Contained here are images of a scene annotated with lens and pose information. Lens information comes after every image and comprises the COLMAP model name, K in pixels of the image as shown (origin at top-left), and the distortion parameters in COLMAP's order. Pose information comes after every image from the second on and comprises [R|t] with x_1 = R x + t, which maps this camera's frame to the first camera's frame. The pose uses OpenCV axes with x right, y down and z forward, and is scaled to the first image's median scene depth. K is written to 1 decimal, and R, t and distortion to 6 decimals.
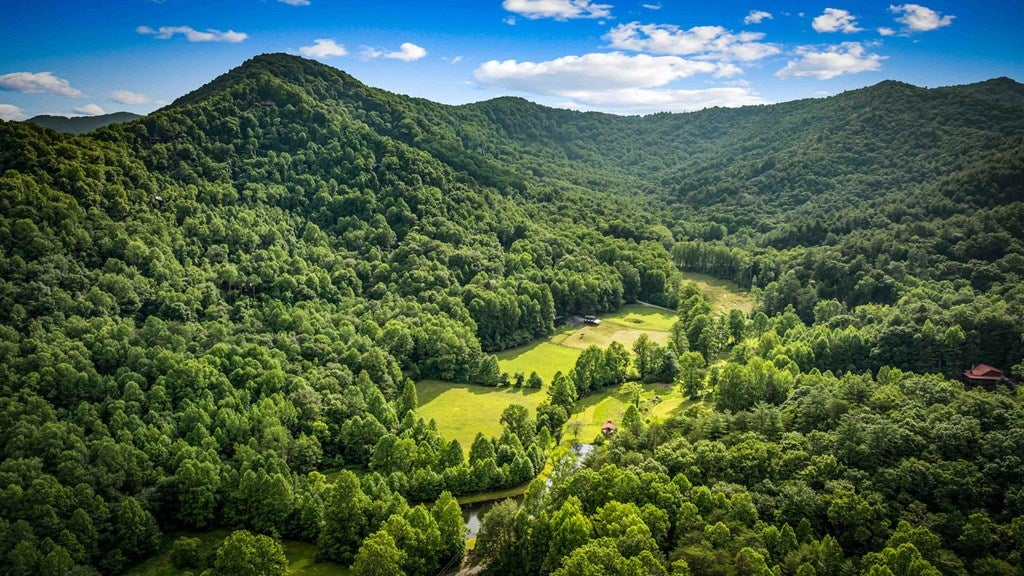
lens RADIAL K [[710.4, 0, 512.0], [0, 710.4, 288.0], [0, 0, 1]] dist [-0.053431, 0.072891]
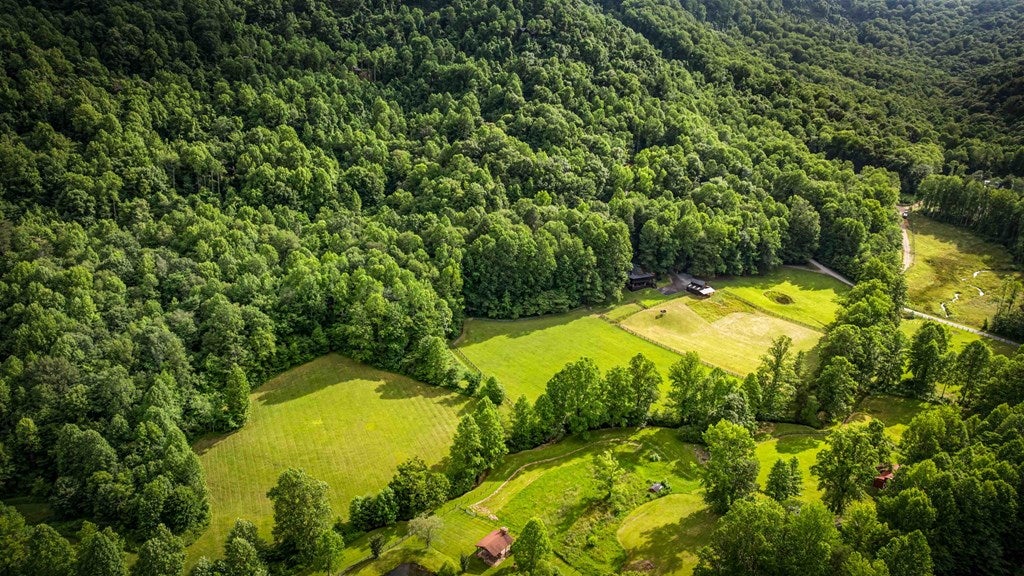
lens RADIAL K [[710.4, 0, 512.0], [0, 710.4, 288.0], [0, 0, 1]] dist [-0.053431, 0.072891]
pose [[0.914625, 0.178256, -0.362885, 0.188127], [-0.116576, 0.975711, 0.185467, -0.053173], [0.387132, -0.127330, 0.913190, 0.341961]]
